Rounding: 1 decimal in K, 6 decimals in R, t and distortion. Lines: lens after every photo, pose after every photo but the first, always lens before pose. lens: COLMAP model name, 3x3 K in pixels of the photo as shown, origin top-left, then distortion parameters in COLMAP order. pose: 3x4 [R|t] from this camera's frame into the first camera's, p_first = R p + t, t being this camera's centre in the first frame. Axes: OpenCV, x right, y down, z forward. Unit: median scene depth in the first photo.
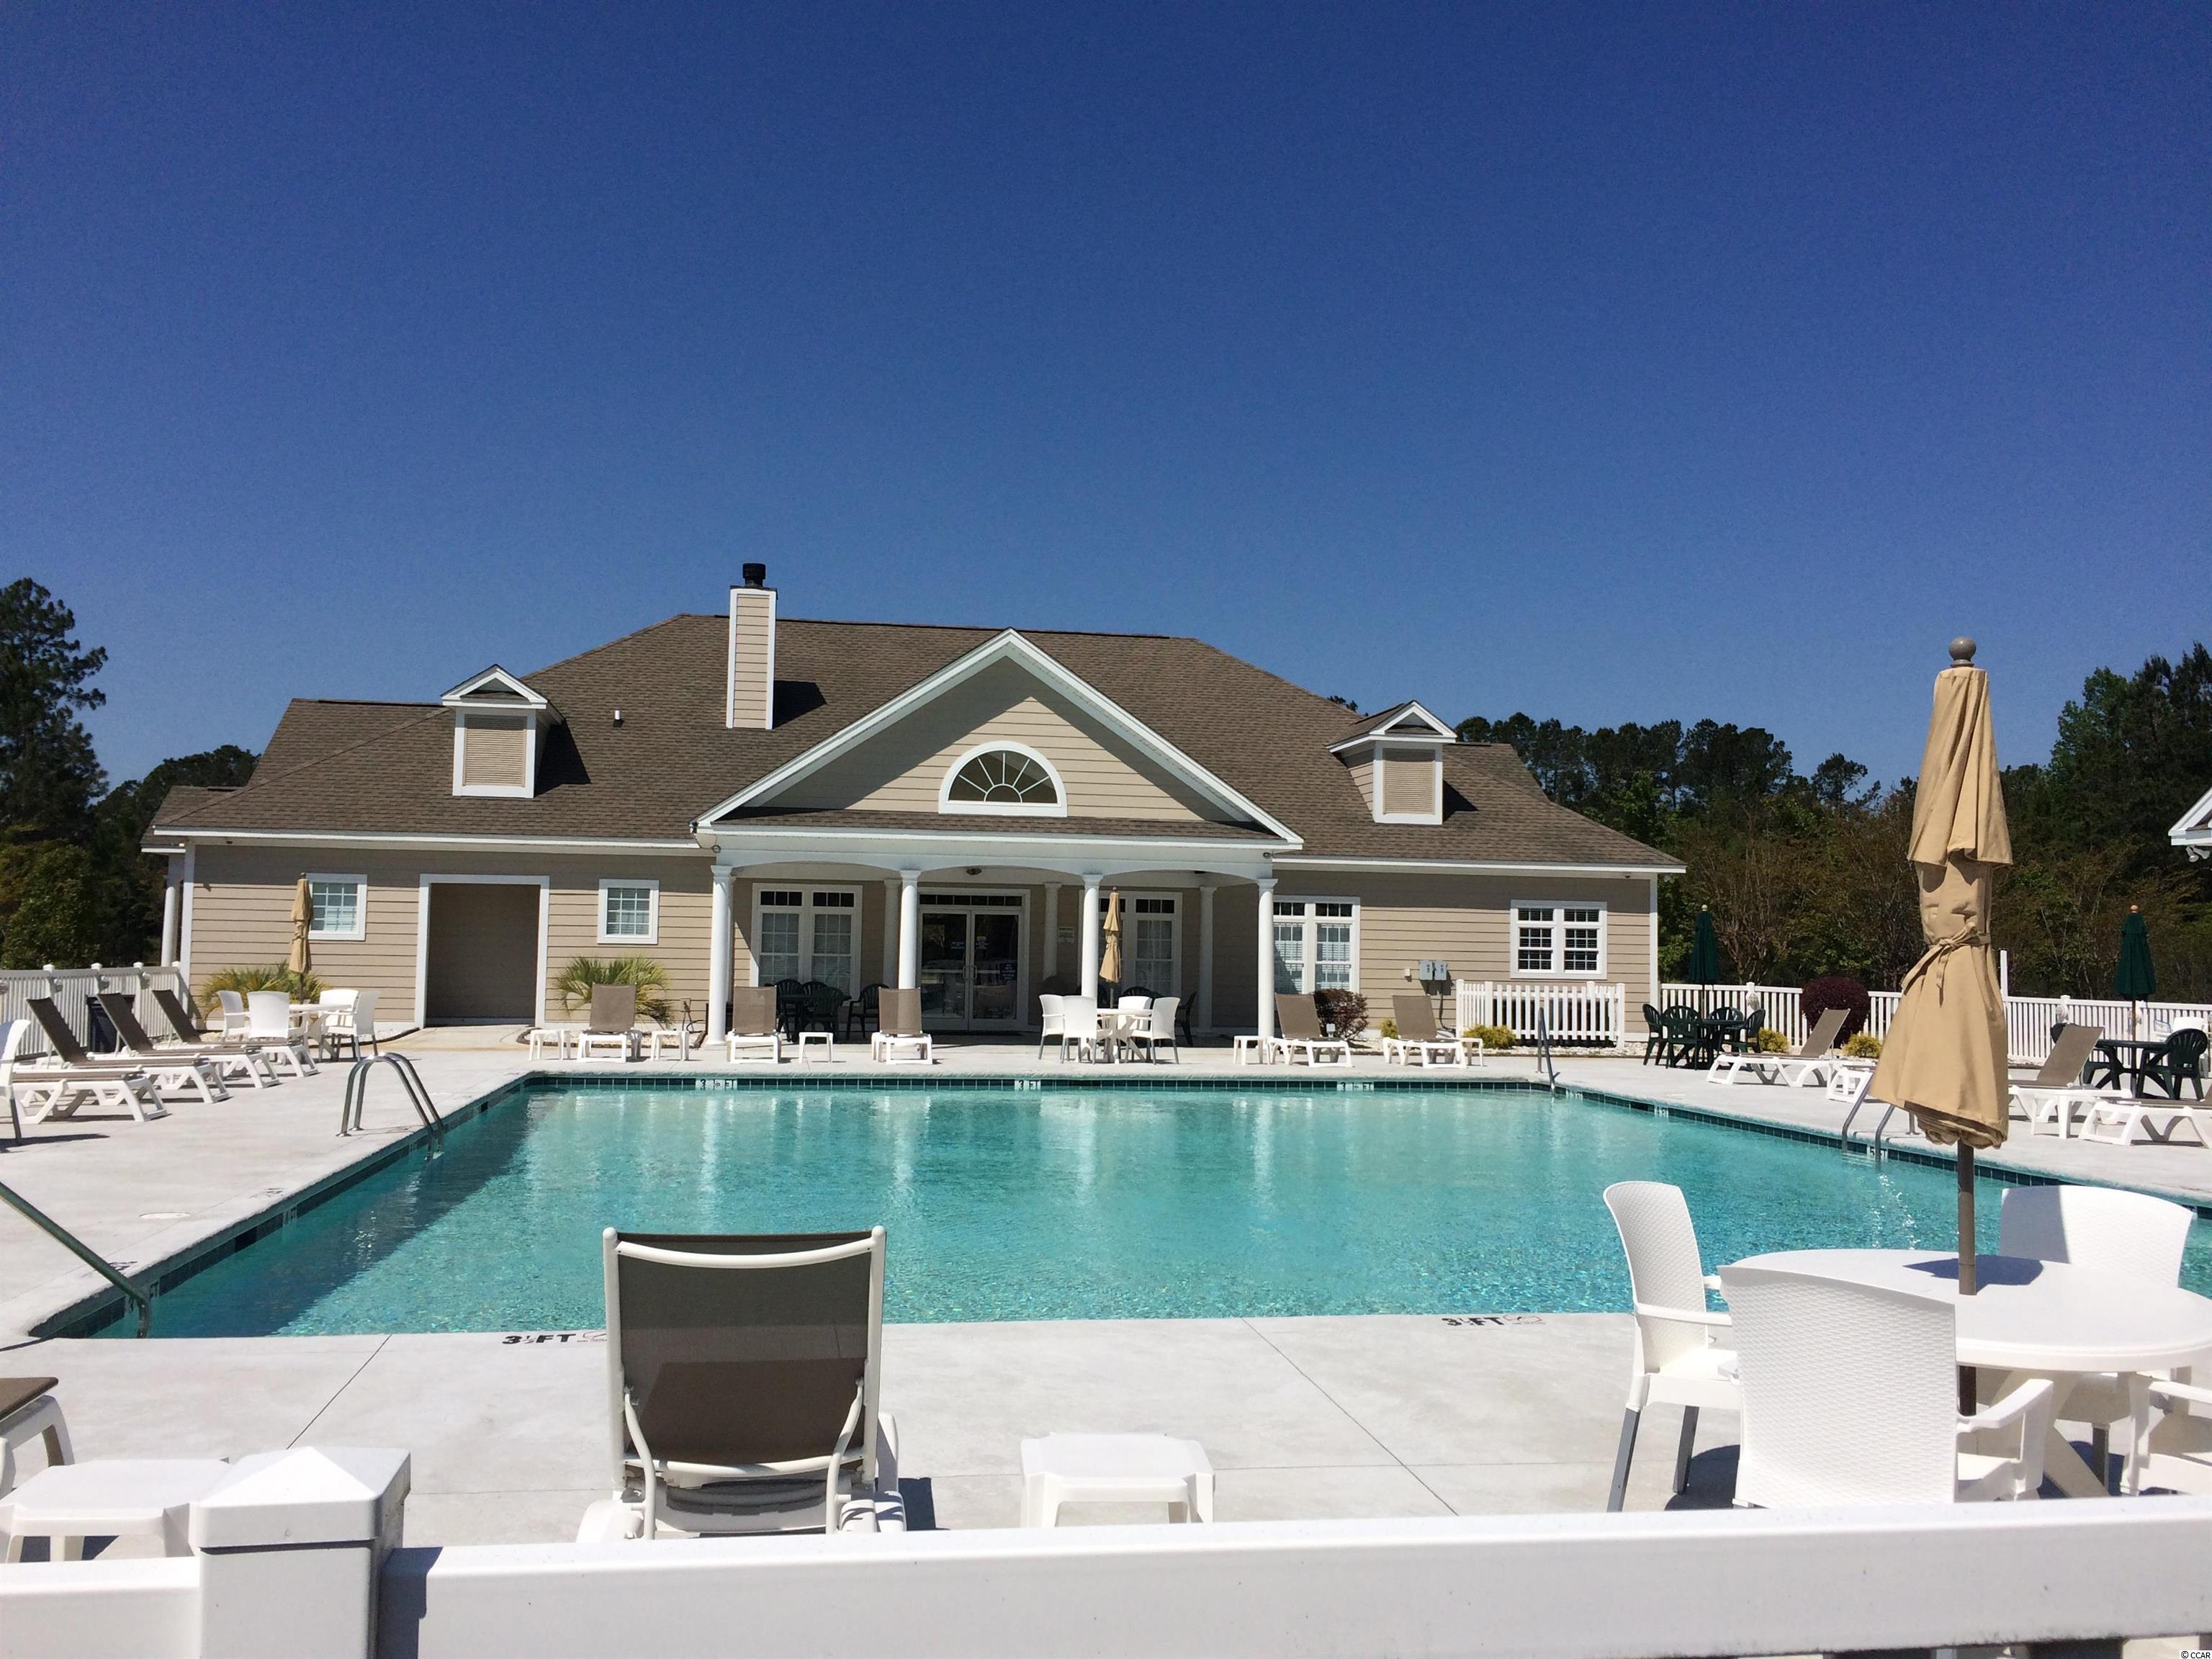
lens RADIAL K [[1891.2, 0, 1102.1], [0, 1891.2, 882.5], [0, 0, 1]] dist [0.072597, -0.087991]
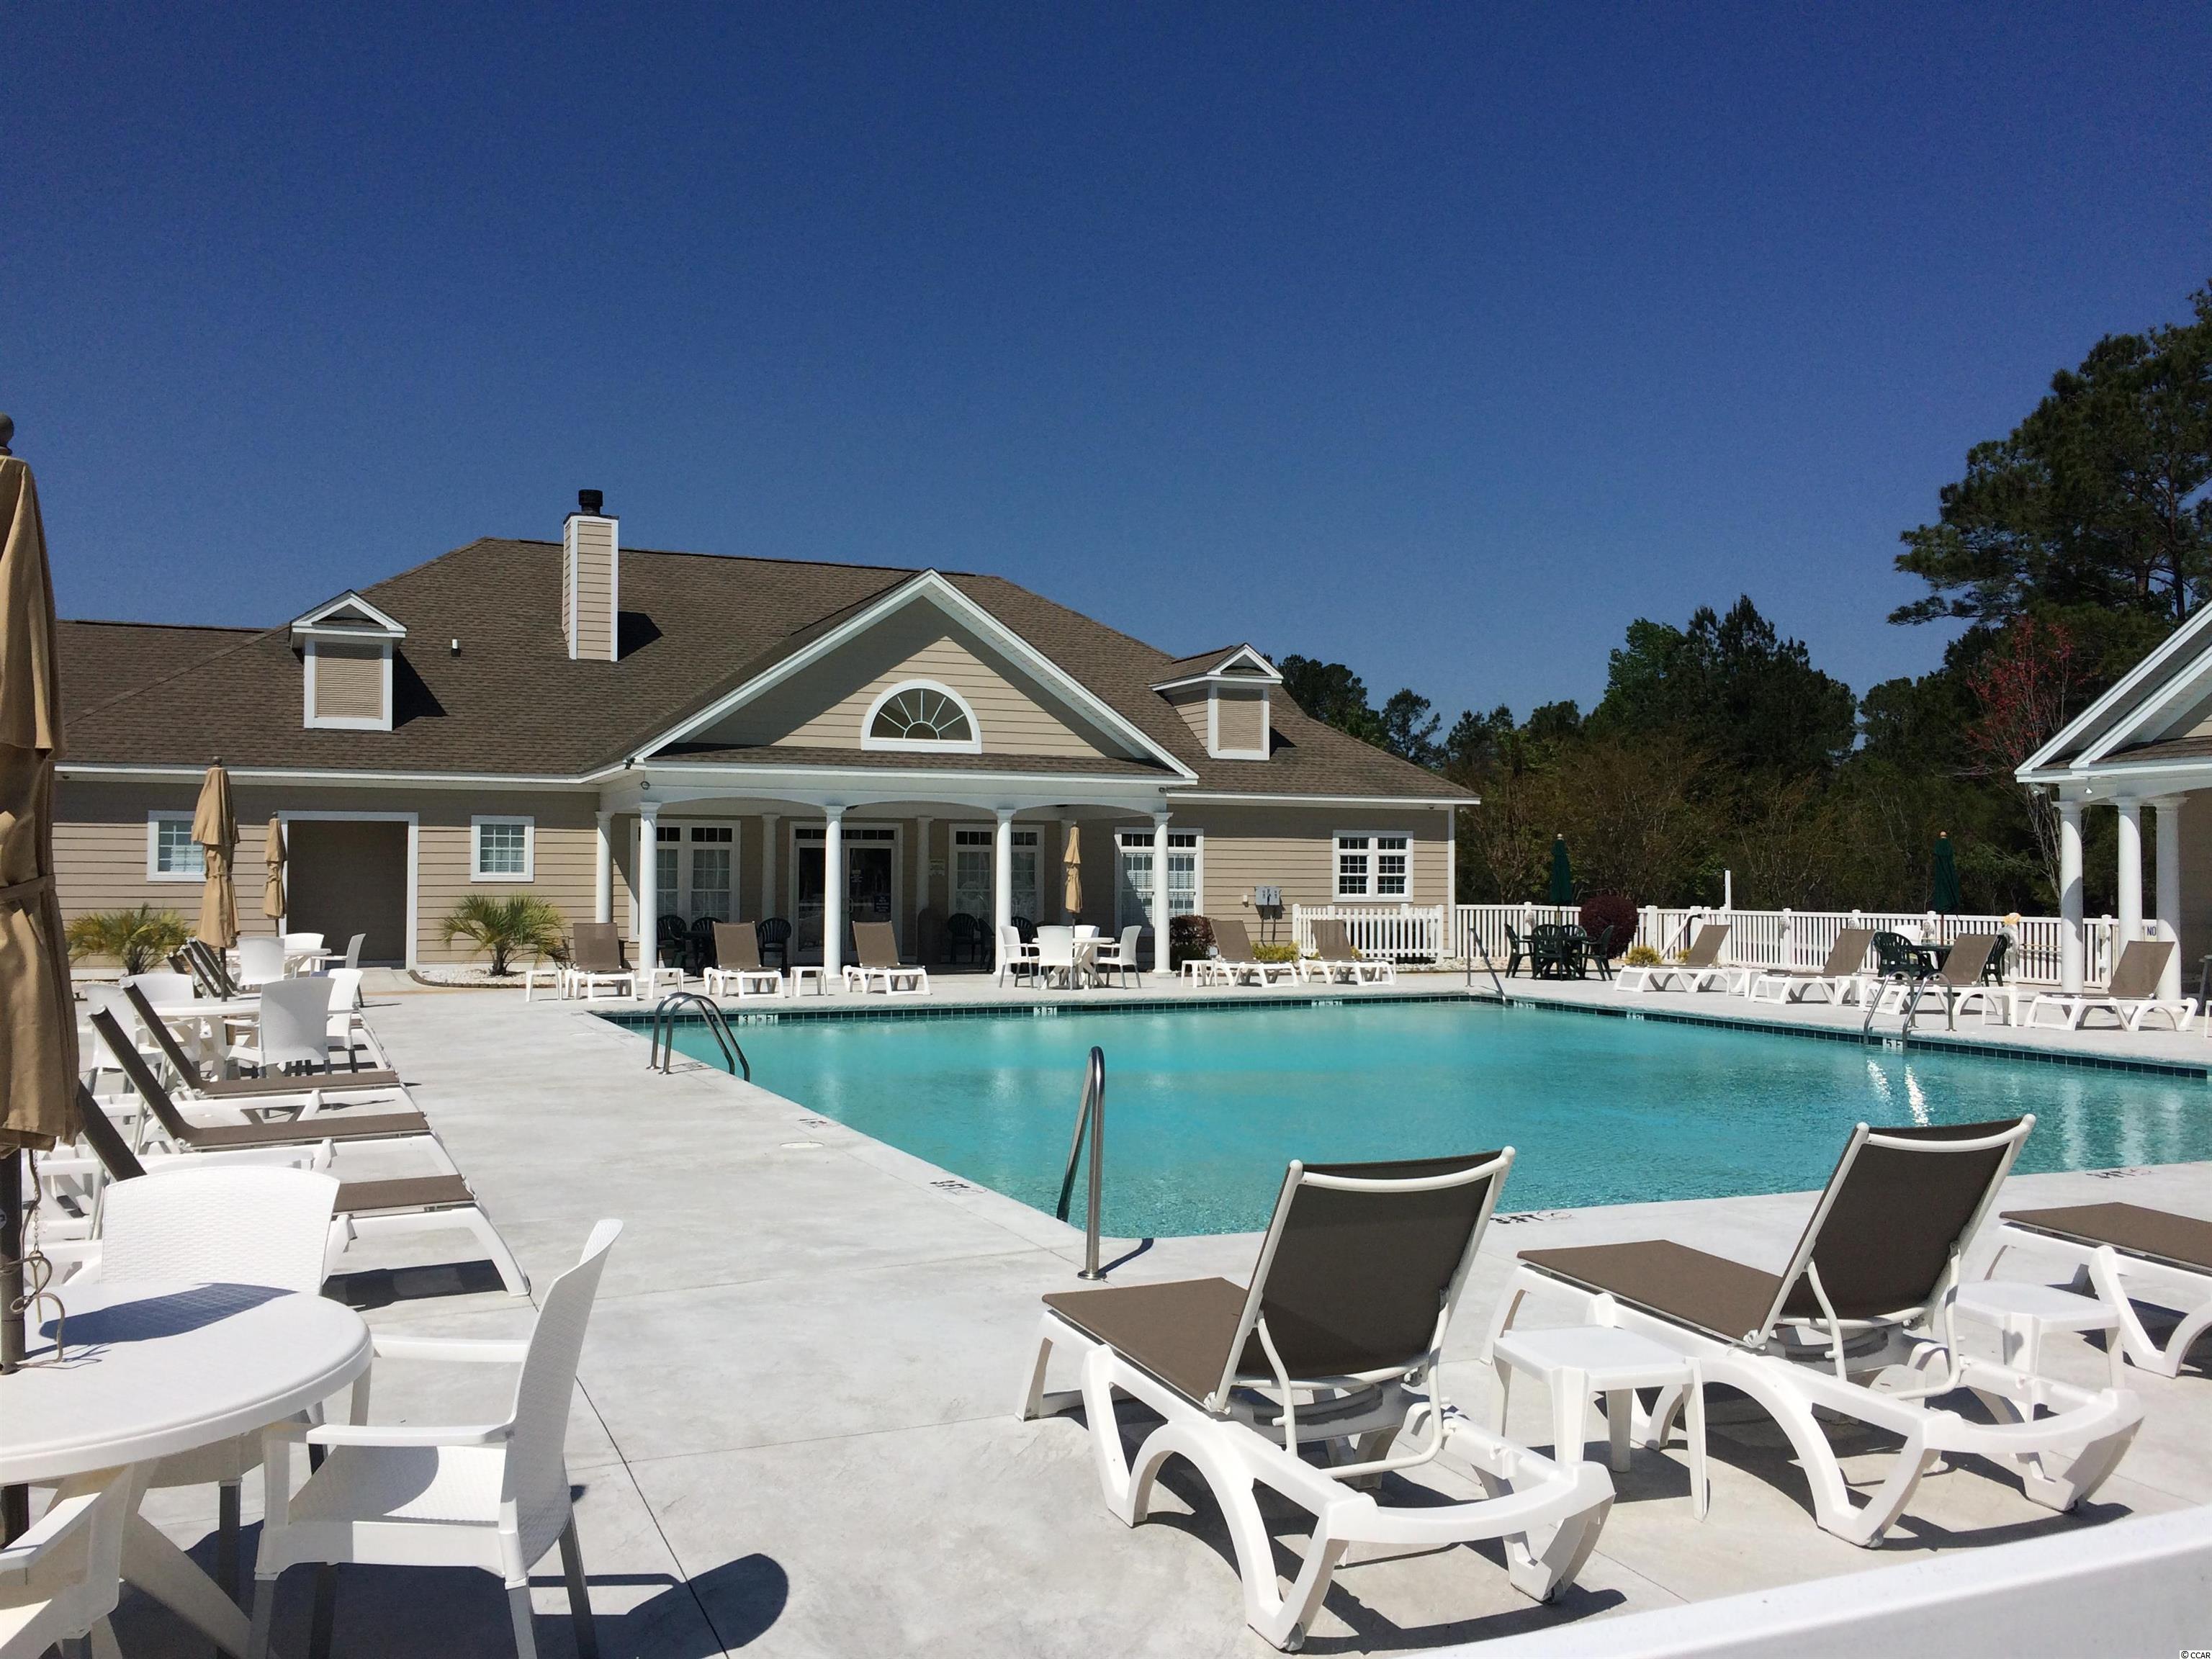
lens RADIAL K [[1891.2, 0, 1102.1], [0, 1891.2, 882.5], [0, 0, 1]] dist [0.072597, -0.087991]
pose [[0.971975, -0.013906, 0.234674, -0.177113], [0.004898, 0.999230, 0.038924, -0.003765], [-0.235035, -0.036683, 0.971295, -0.020205]]
